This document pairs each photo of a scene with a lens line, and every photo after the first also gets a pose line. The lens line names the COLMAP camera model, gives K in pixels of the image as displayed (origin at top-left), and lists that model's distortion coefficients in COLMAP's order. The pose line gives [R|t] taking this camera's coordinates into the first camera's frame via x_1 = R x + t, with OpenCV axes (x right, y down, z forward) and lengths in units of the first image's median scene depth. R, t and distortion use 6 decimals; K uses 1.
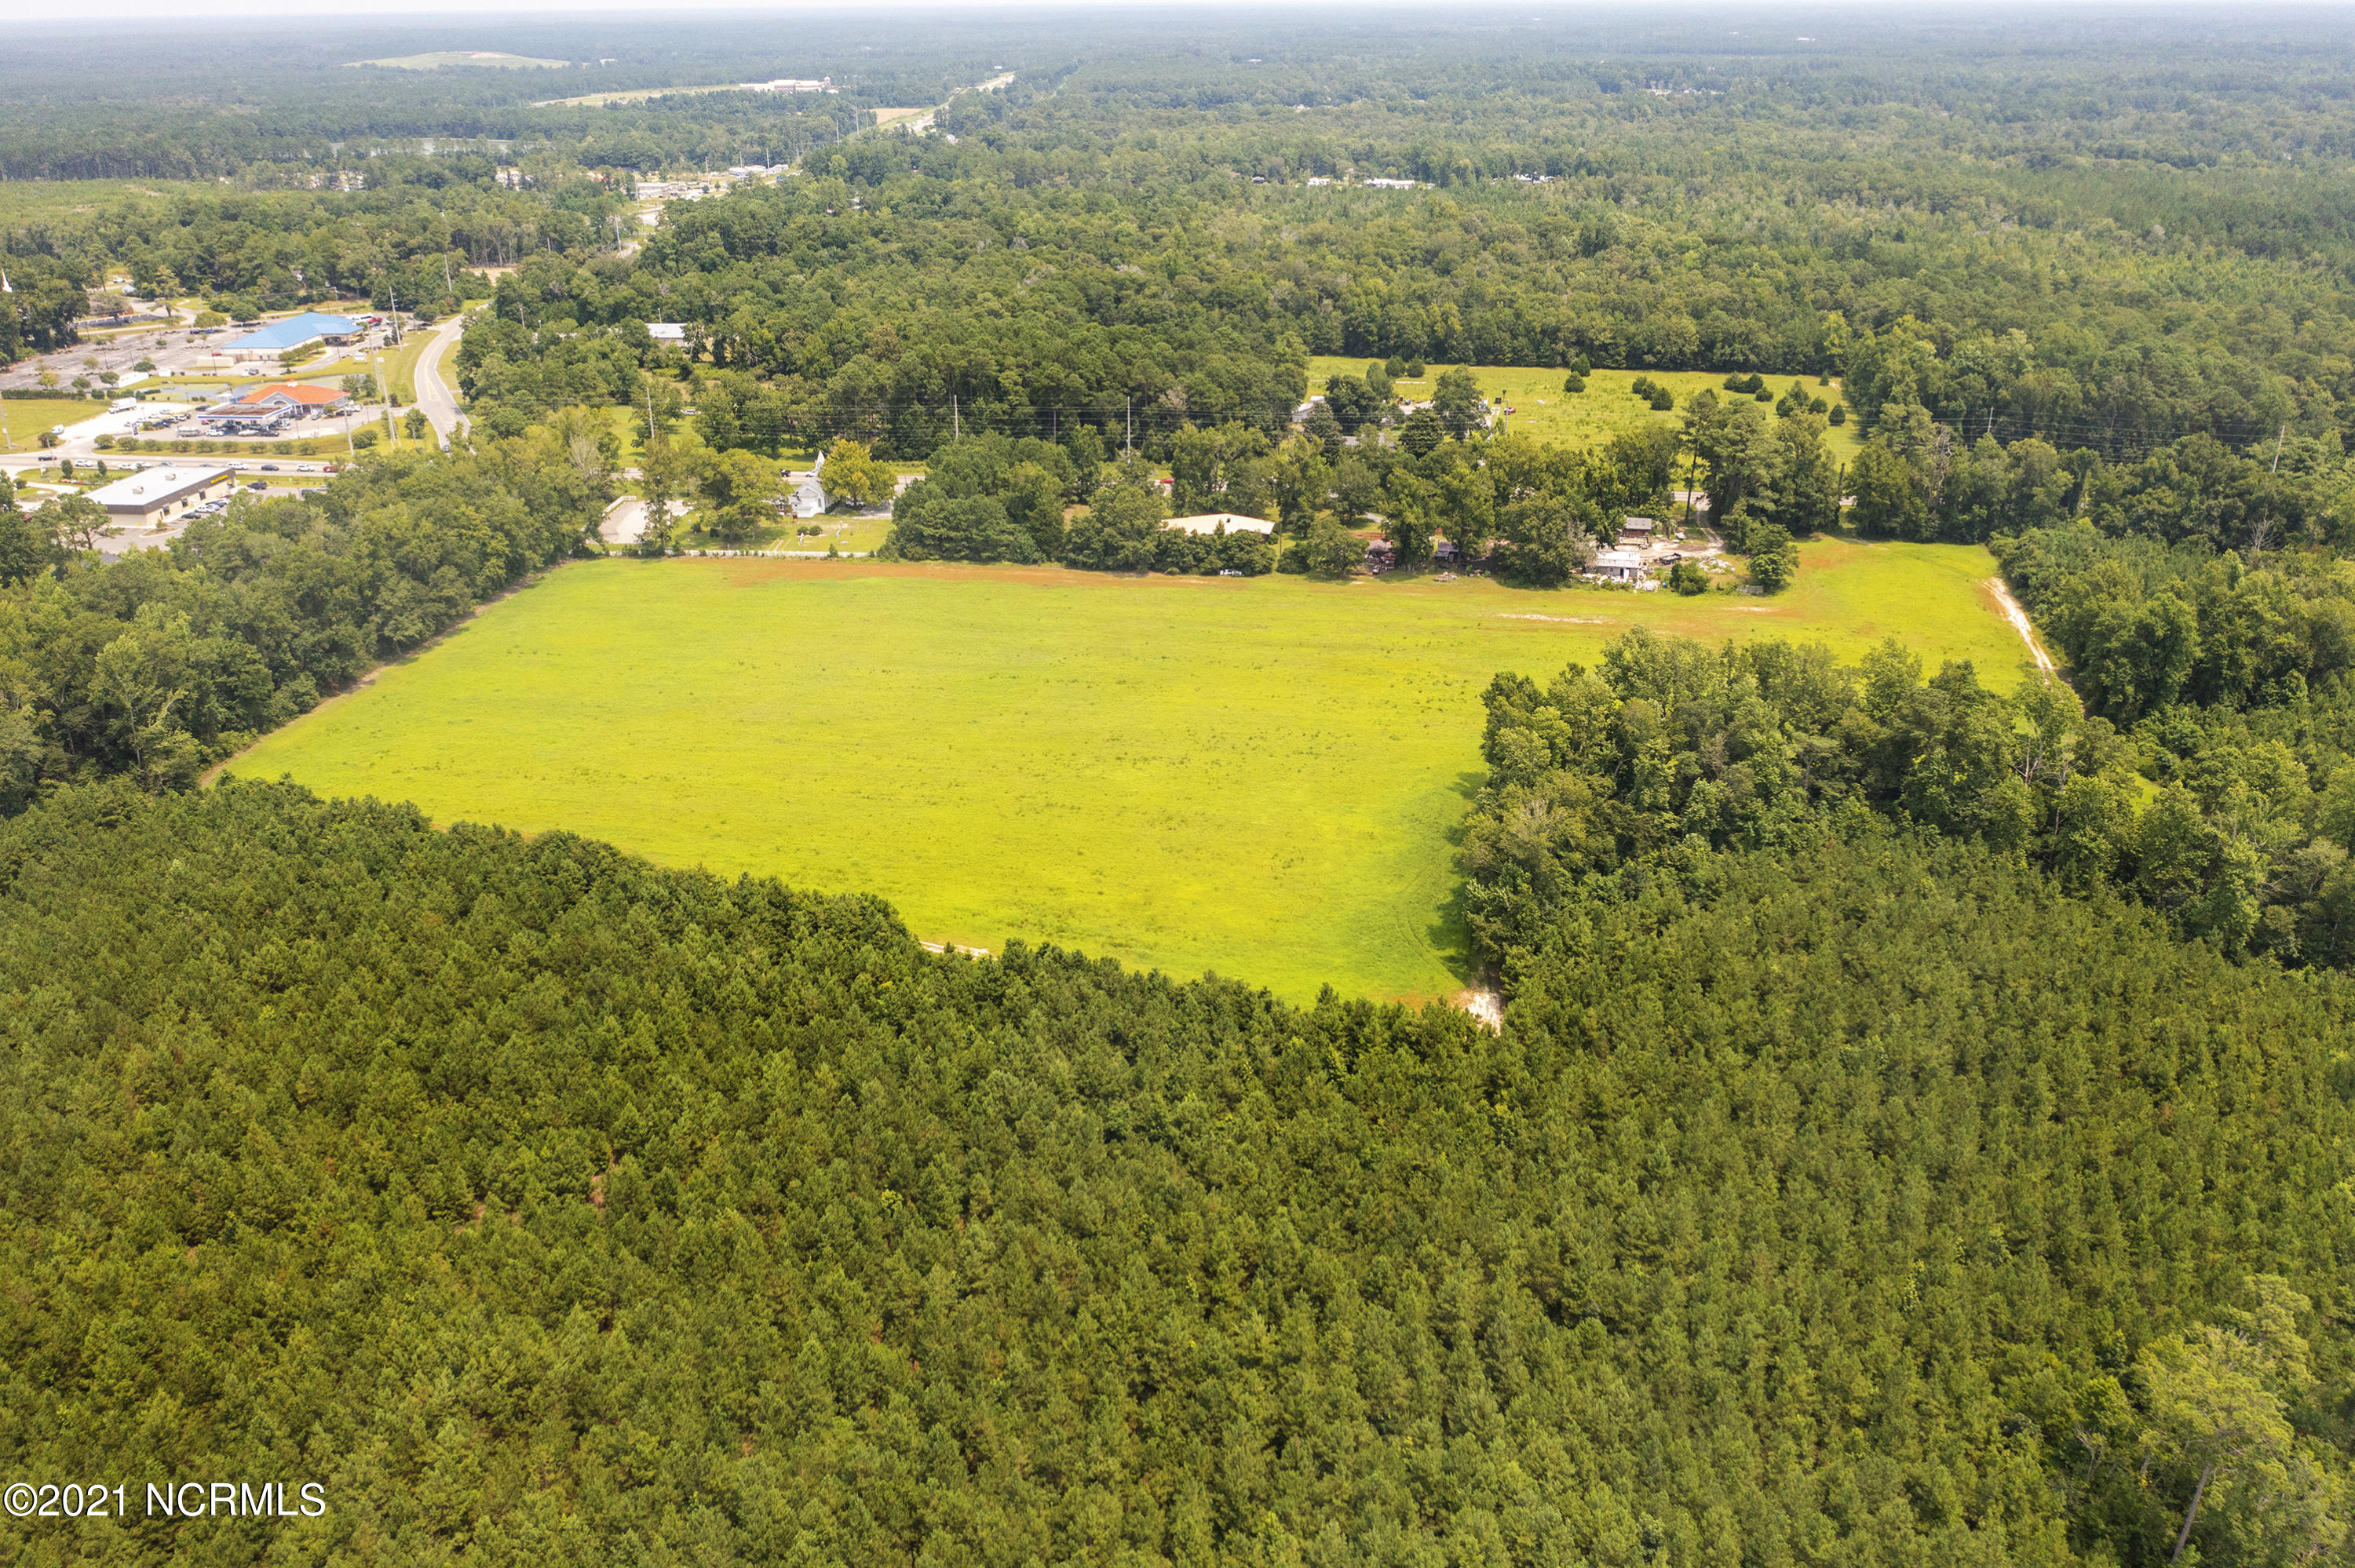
lens RADIAL K [[1870.8, 0, 1175.7], [0, 1870.8, 779.6], [0, 0, 1]] dist [-0.017109, 0.011057]
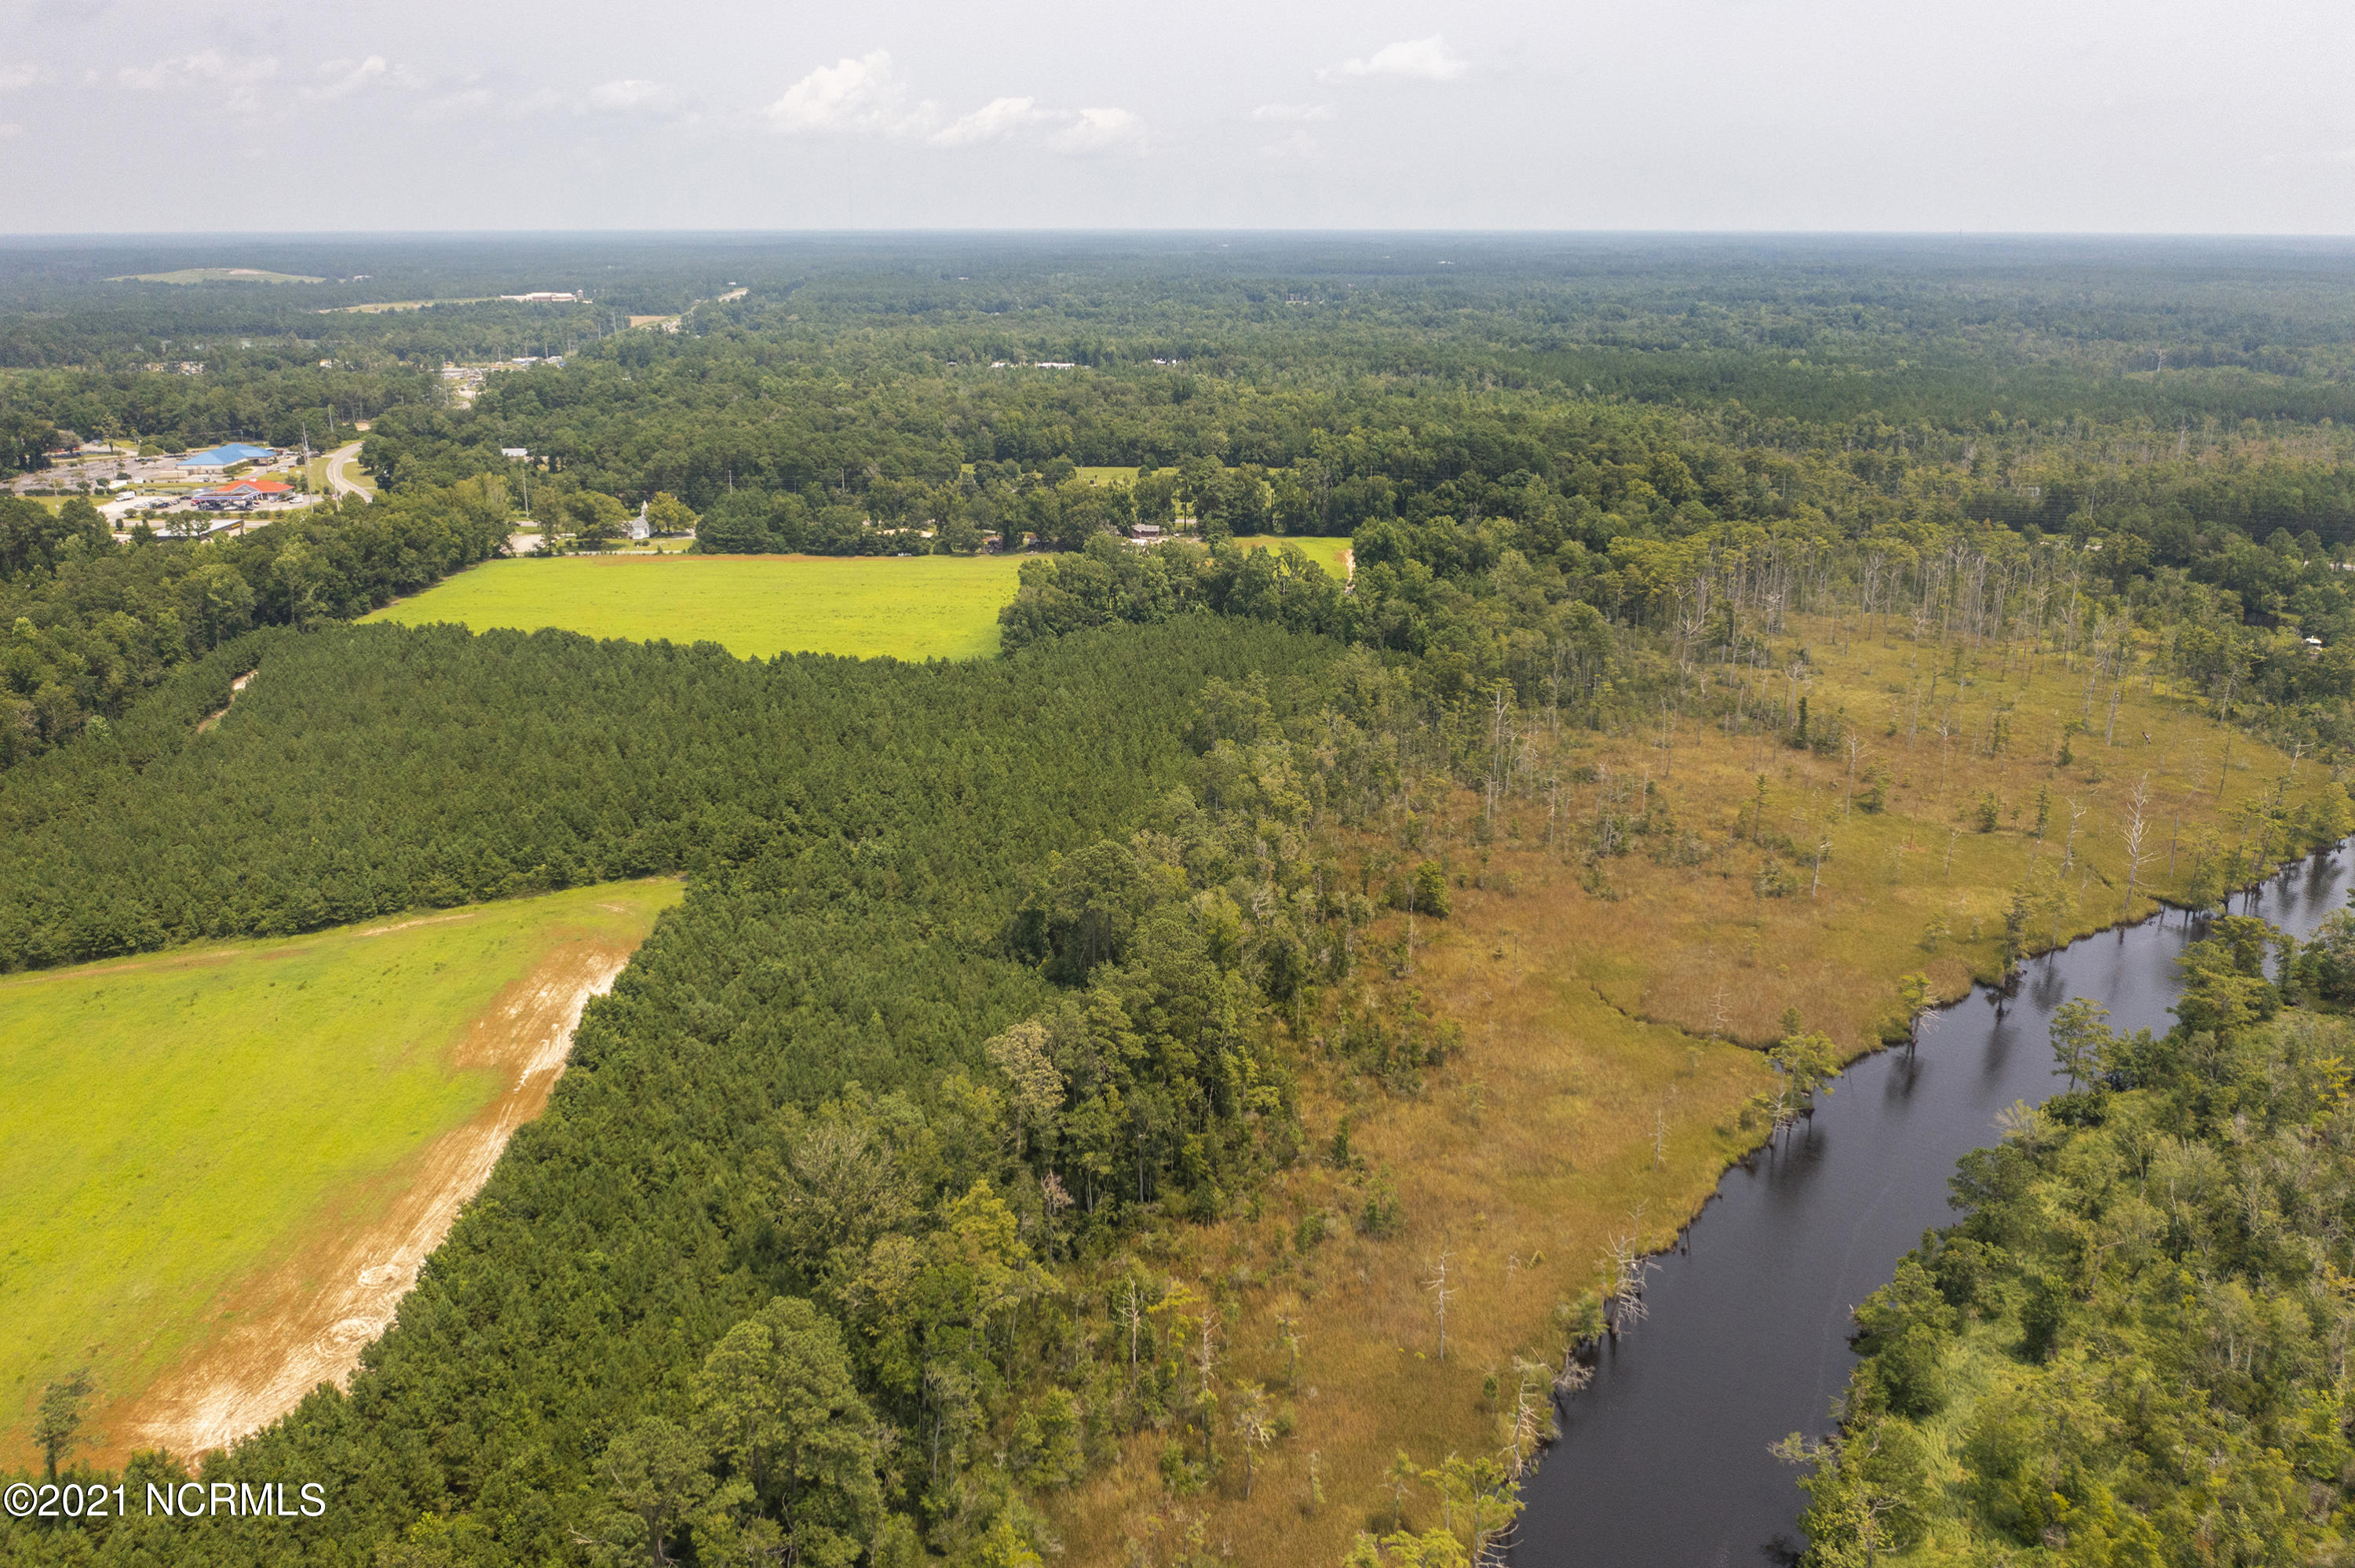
lens RADIAL K [[1870.8, 0, 1175.7], [0, 1870.8, 779.6], [0, 0, 1]] dist [-0.017109, 0.011057]
pose [[0.990084, -0.032934, 0.136563, 0.022033], [0.047520, 0.993340, -0.104968, 0.178672], [-0.132197, 0.110416, 0.985054, -0.426732]]
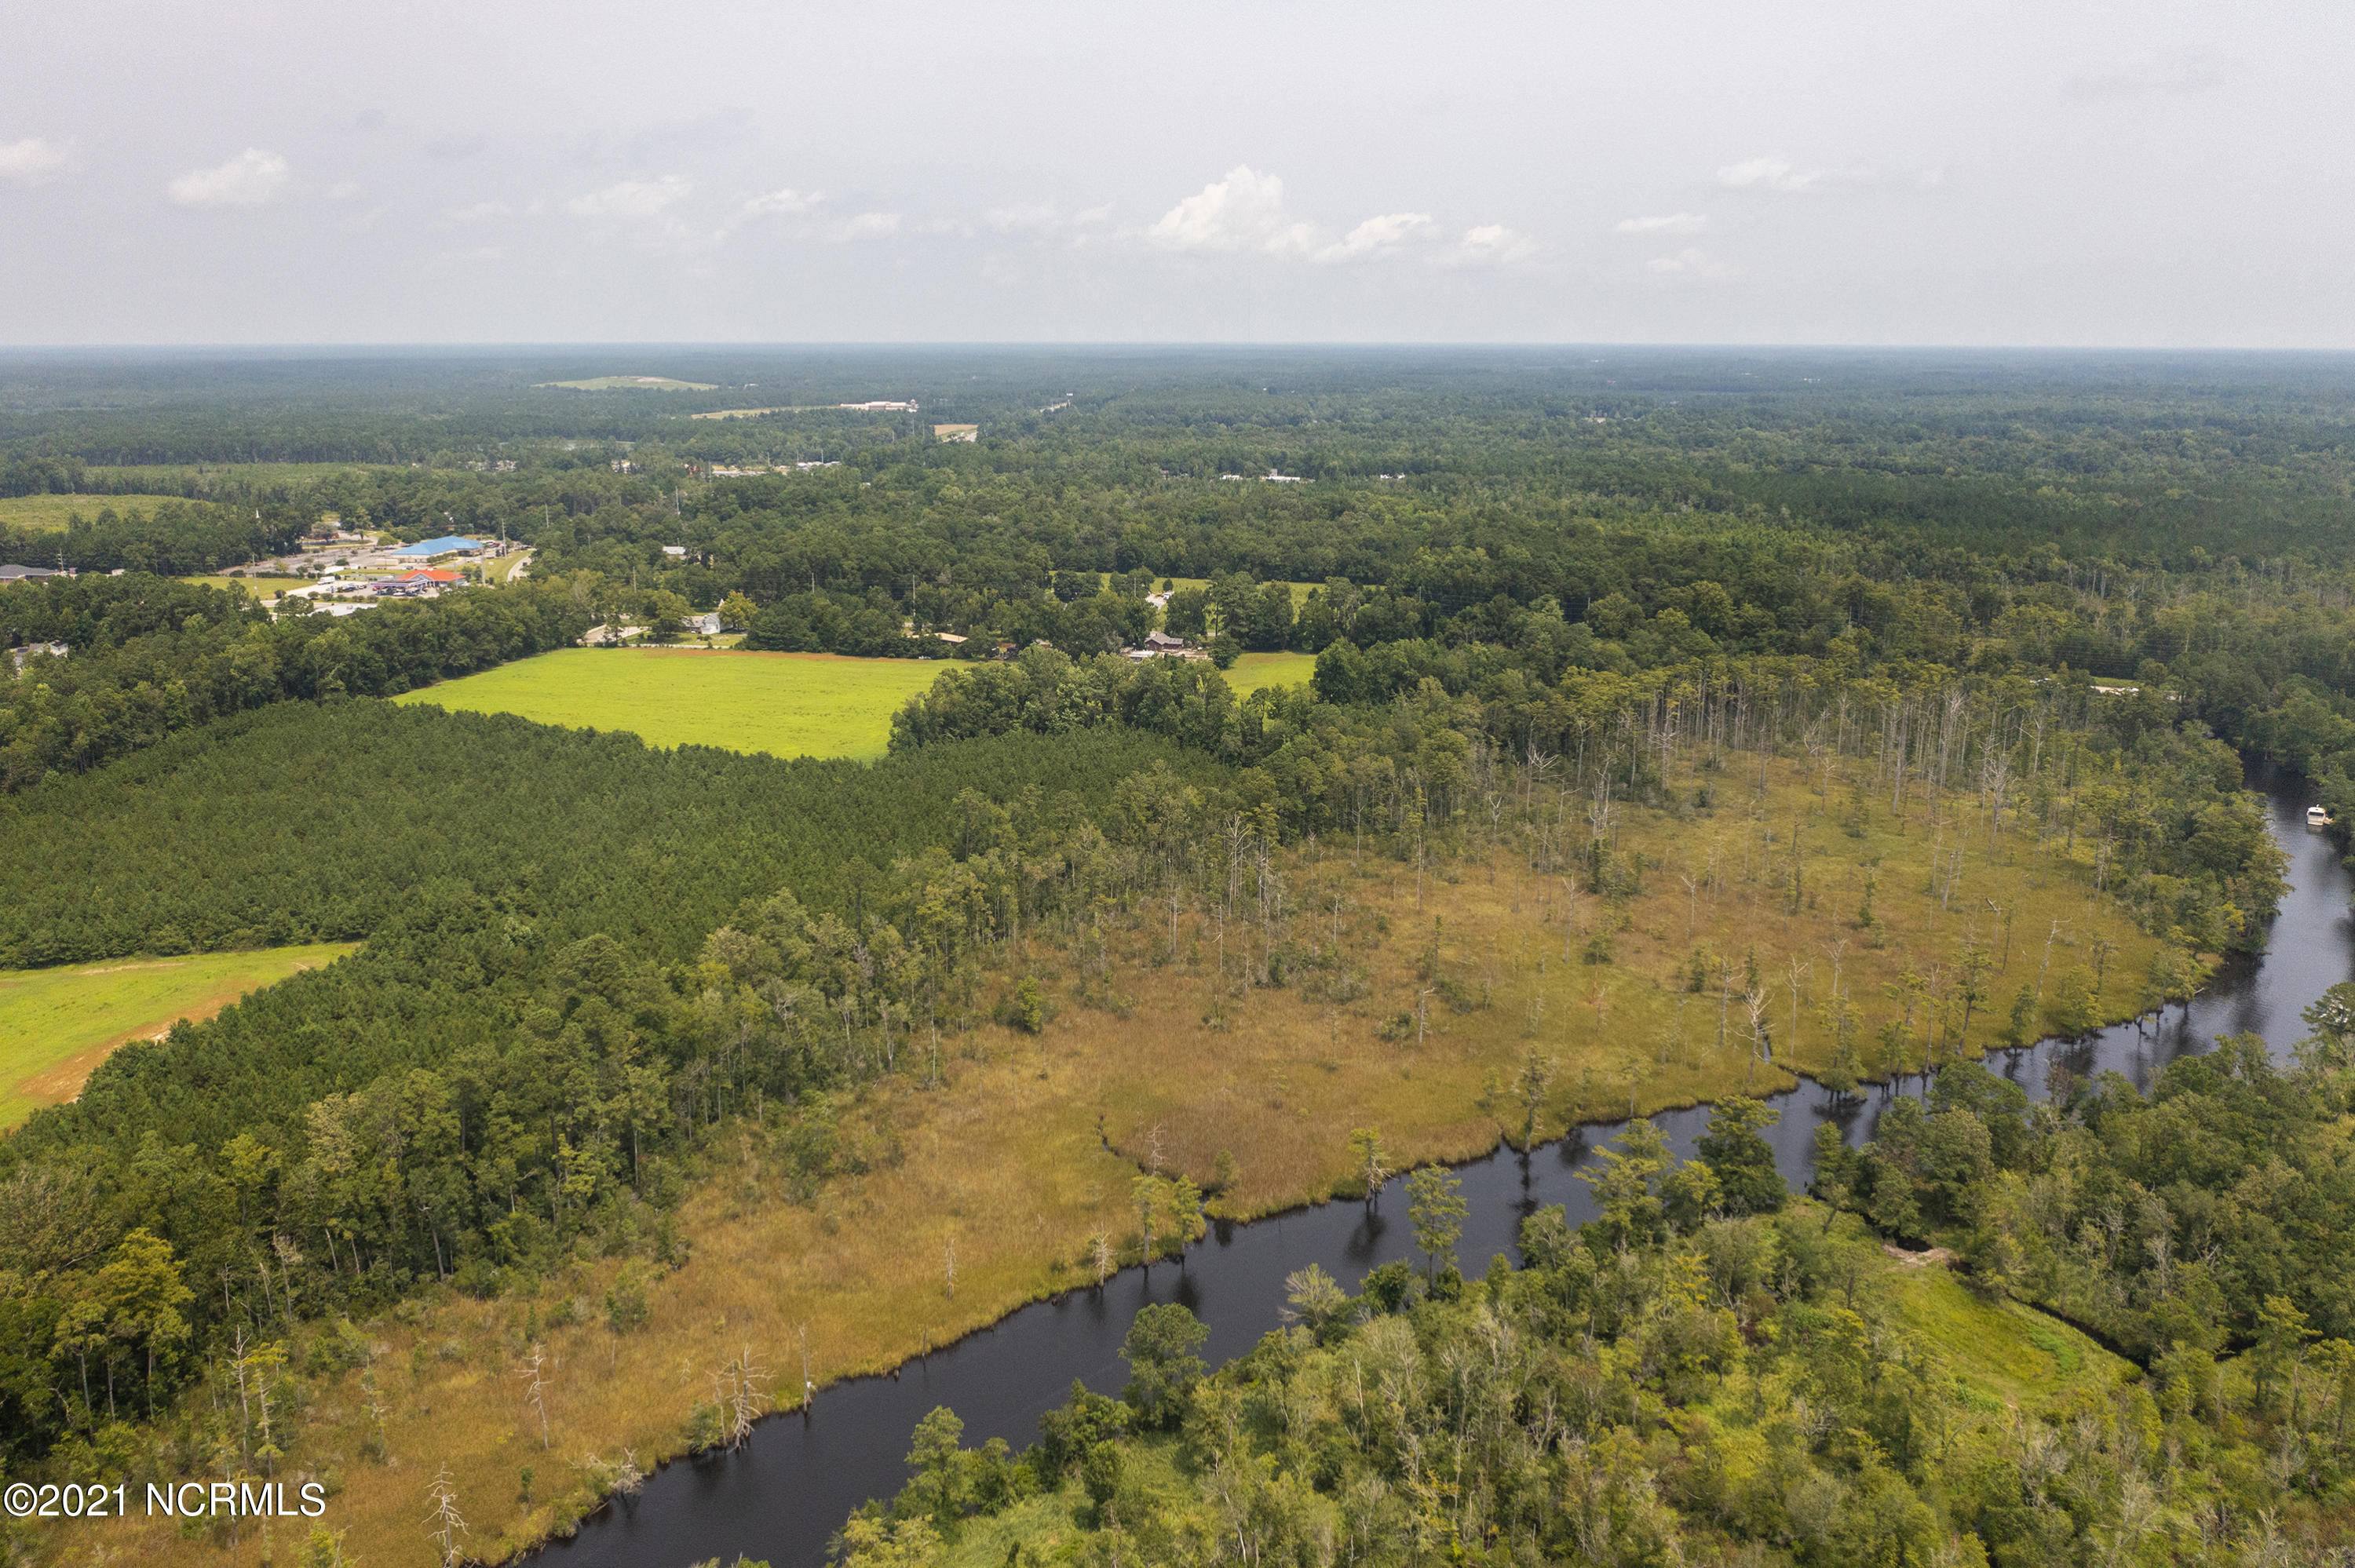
lens RADIAL K [[1861.7, 0, 1180.3], [0, 1861.7, 785.4], [0, 0, 1]] dist [-0.011428, -0.001649]
pose [[0.997124, 0.025777, -0.071266, 0.255211], [-0.036803, 0.986749, -0.158023, 0.177325], [0.066248, 0.160191, 0.984860, -0.443891]]
